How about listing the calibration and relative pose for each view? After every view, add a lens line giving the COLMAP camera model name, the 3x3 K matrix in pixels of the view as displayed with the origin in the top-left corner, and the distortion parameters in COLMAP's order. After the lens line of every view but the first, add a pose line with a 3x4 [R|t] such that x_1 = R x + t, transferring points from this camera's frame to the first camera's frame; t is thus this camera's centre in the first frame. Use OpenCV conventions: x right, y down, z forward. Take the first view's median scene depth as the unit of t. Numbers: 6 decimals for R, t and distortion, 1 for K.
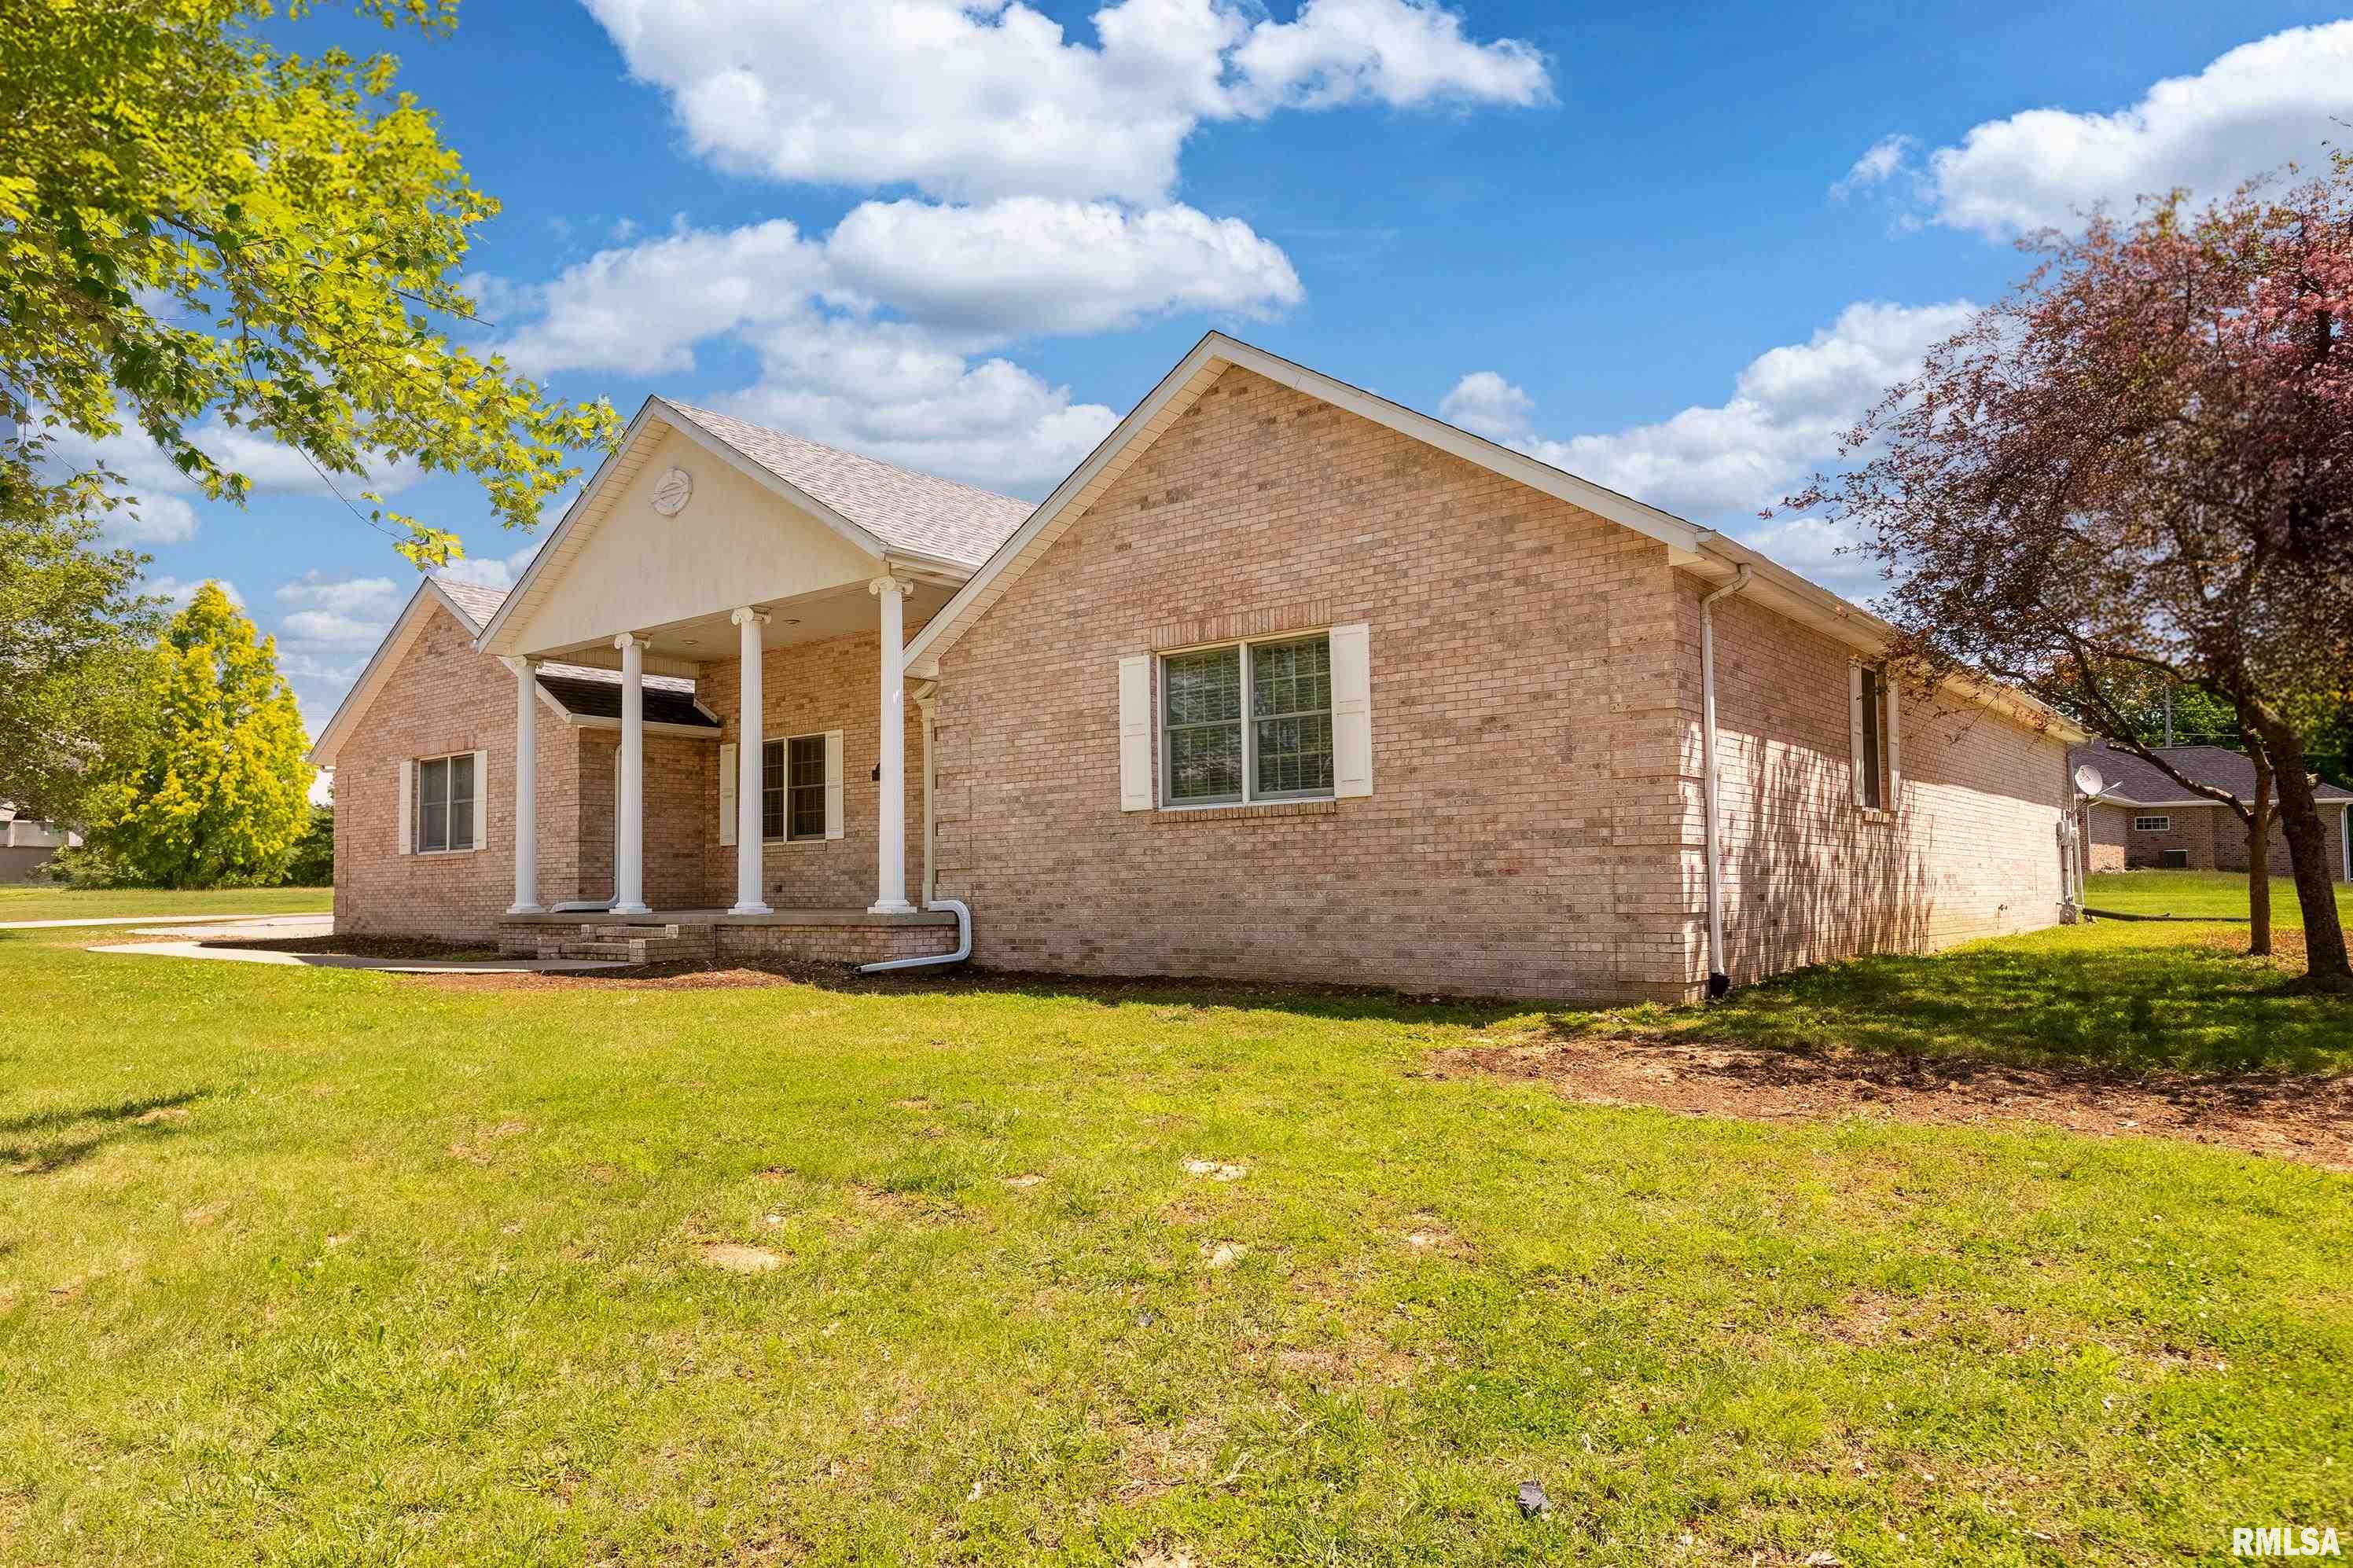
lens RADIAL K [[1504.1, 0, 1172.5], [0, 1504.1, 791.0], [0, 0, 1]] dist [0.001503, 0.000520]
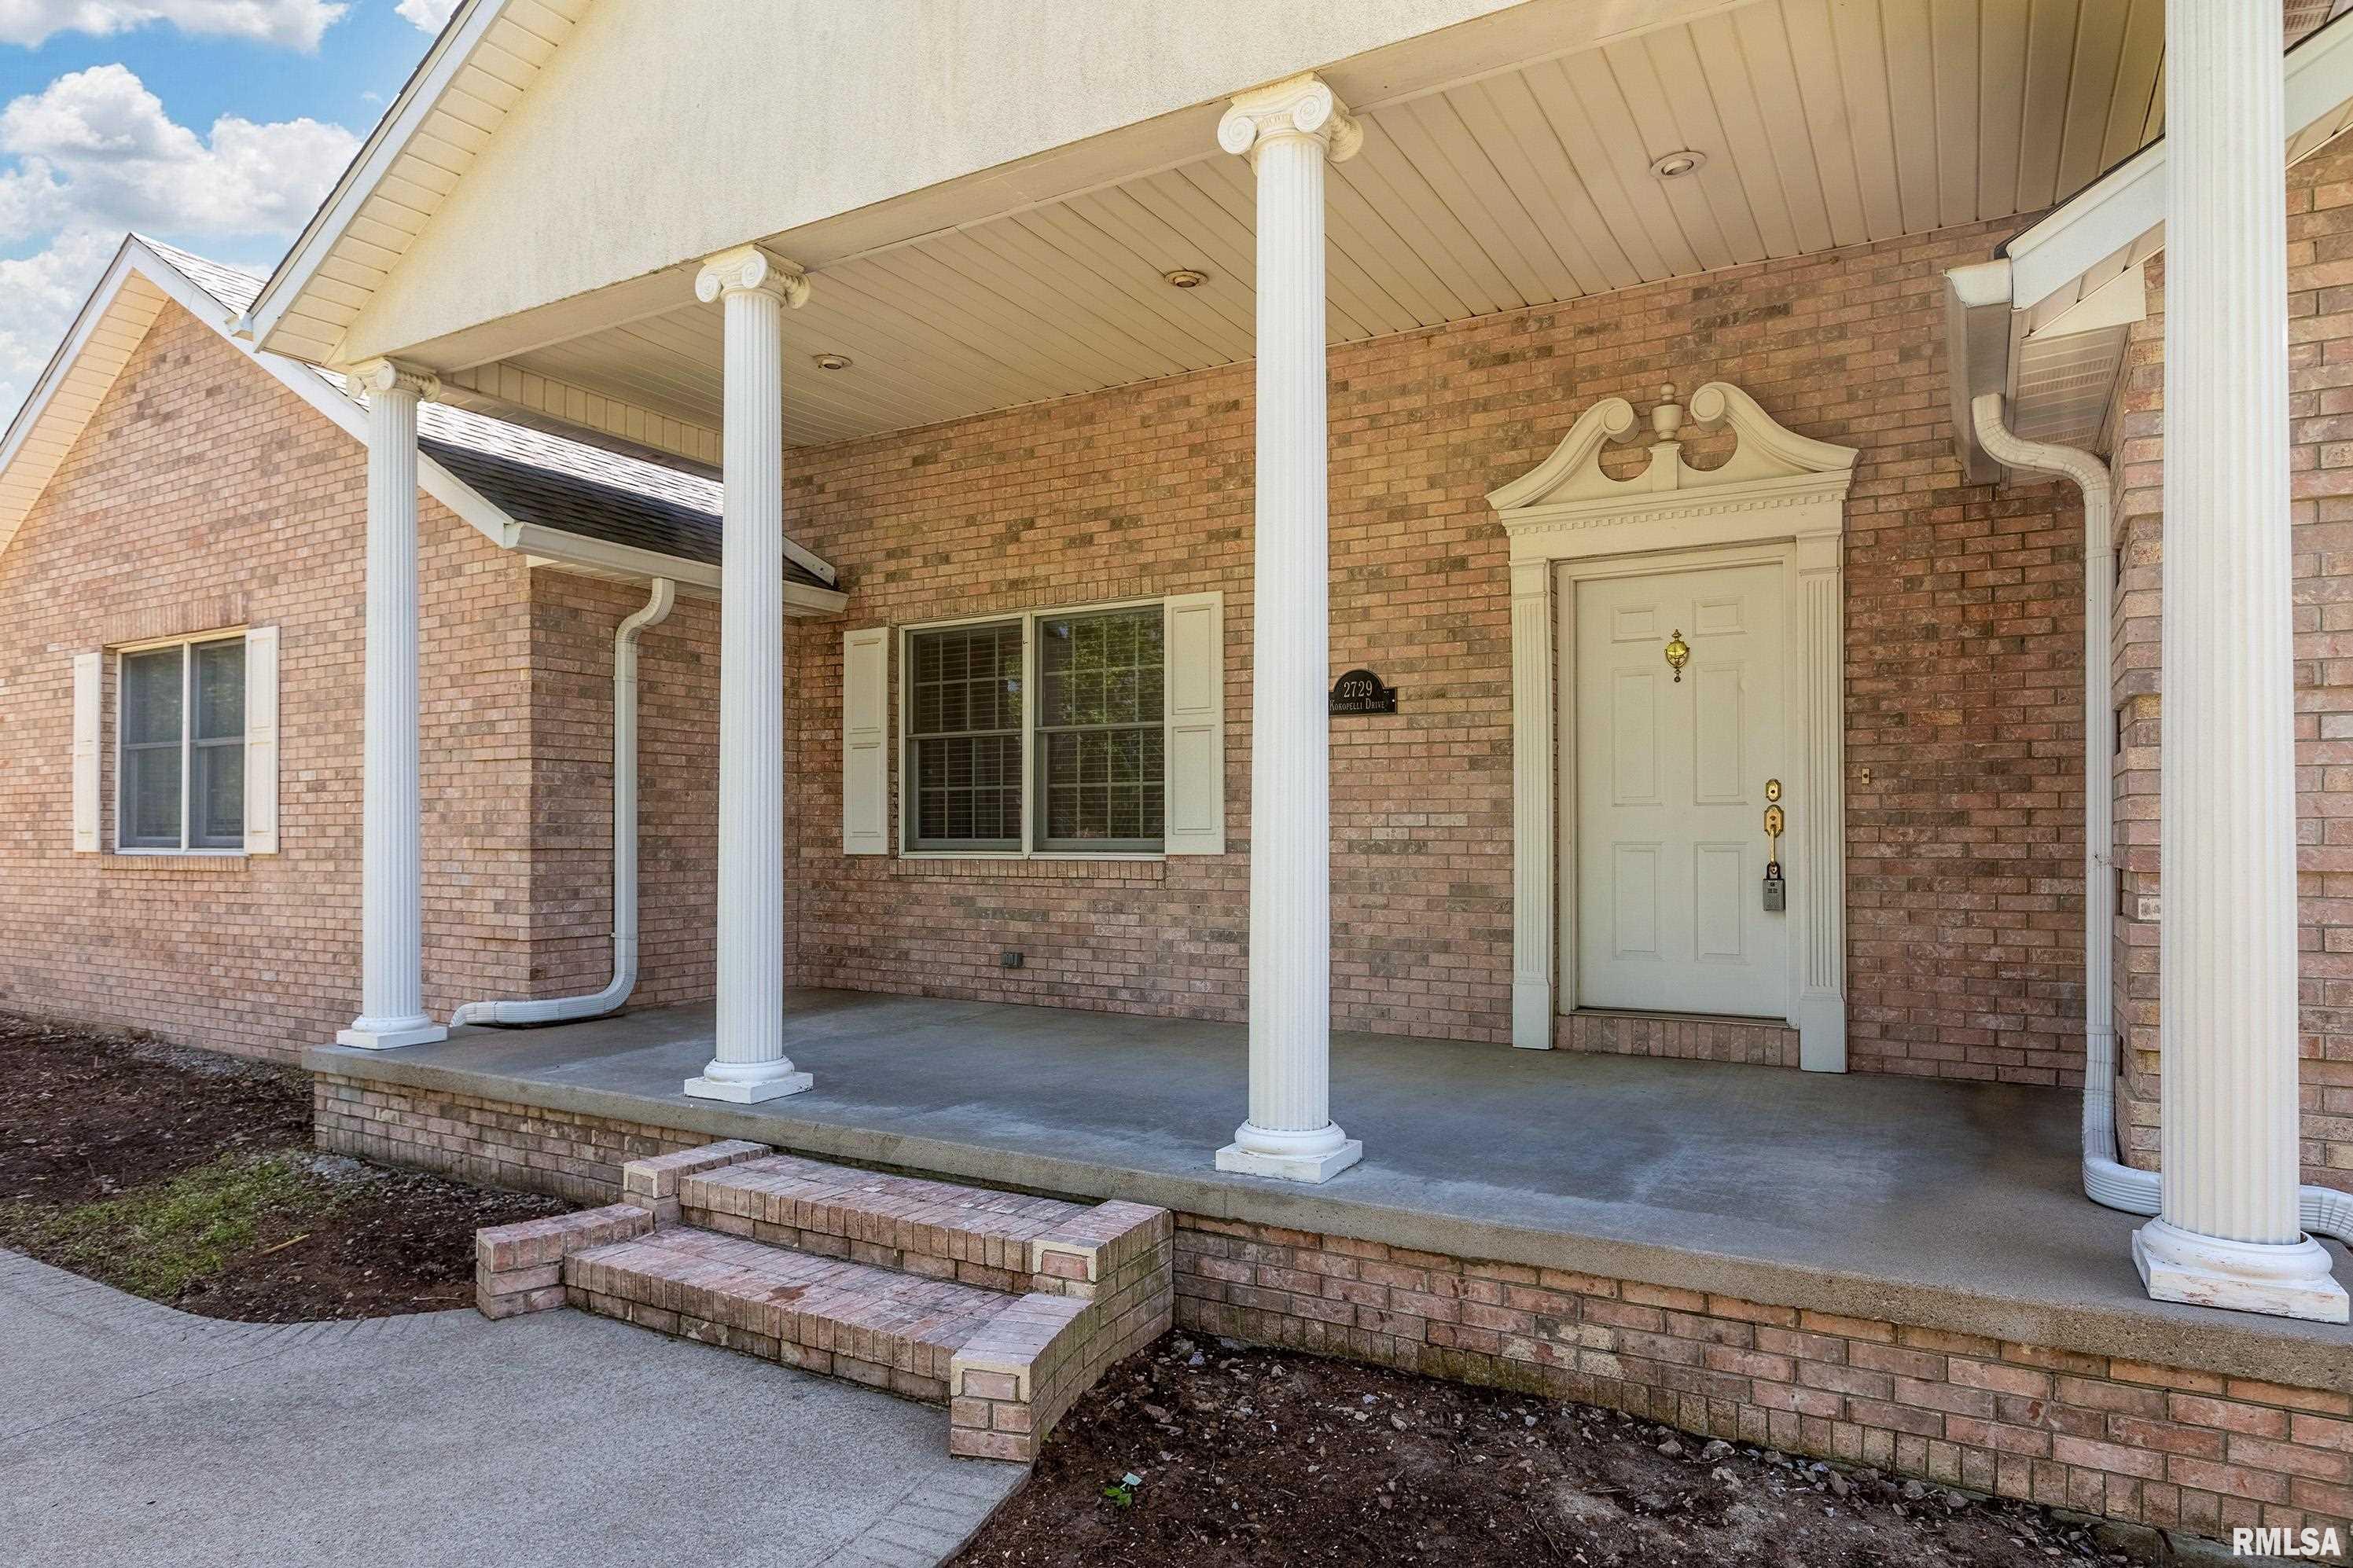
lens RADIAL K [[1300.3, 0, 1172.3], [0, 1300.3, 794.5], [0, 0, 1]] dist [-0.001111, -0.001164]
pose [[0.984392, 0.014766, 0.175371, -0.347294], [-0.021774, 0.999036, 0.038107, 0.002071], [-0.174639, -0.041331, 0.983765, 0.761270]]
